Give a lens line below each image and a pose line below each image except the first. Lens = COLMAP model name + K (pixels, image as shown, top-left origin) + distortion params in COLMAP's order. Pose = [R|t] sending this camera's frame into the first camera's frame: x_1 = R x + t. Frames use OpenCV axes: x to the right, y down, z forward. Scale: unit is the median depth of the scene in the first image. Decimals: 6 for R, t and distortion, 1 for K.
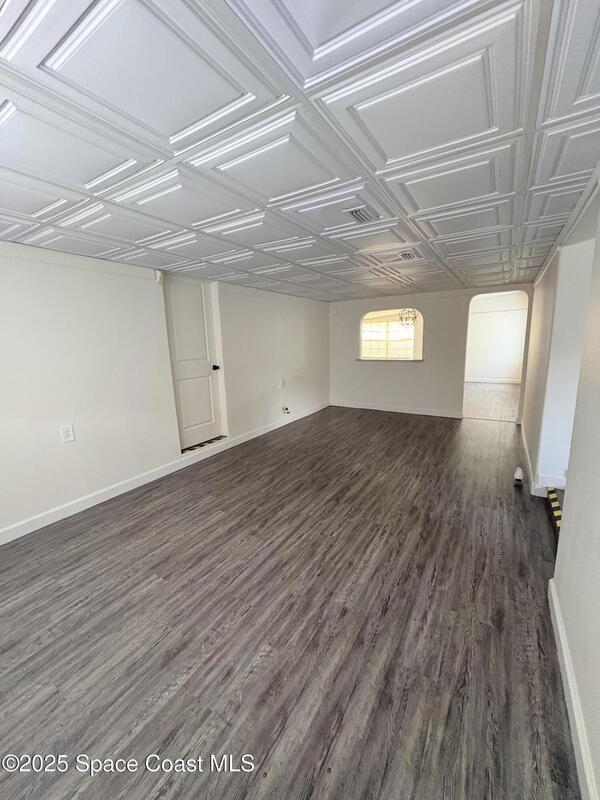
lens RADIAL K [[319.4, 0, 302.3], [0, 319.4, 406.0], [0, 0, 1]] dist [-0.000236, 0.000018]
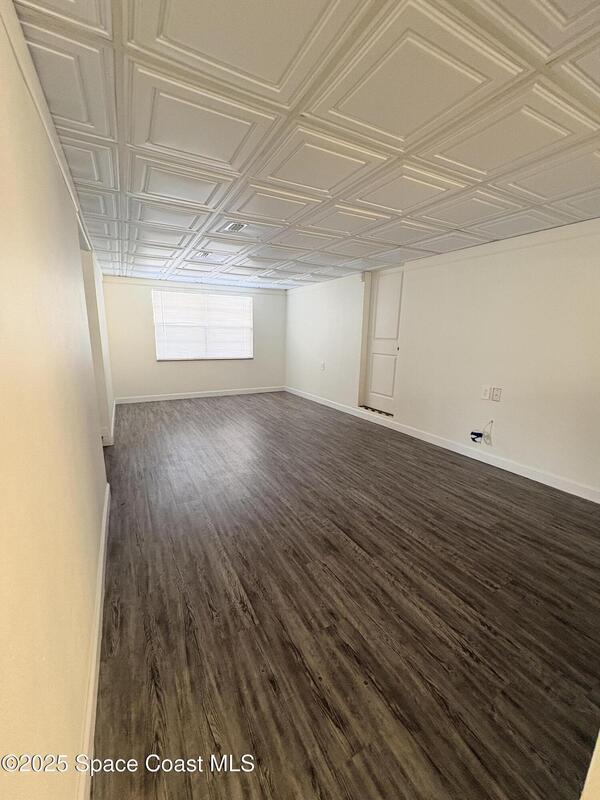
lens RADIAL K [[319.4, 0, 297.1], [0, 319.4, 396.3], [0, 0, 1]] dist [-0.000236, 0.000018]
pose [[-0.496755, 0.192148, -0.846353, 0.874231], [-0.176700, 0.932367, 0.315387, -0.267192], [0.849713, 0.306221, -0.429205, 1.312746]]
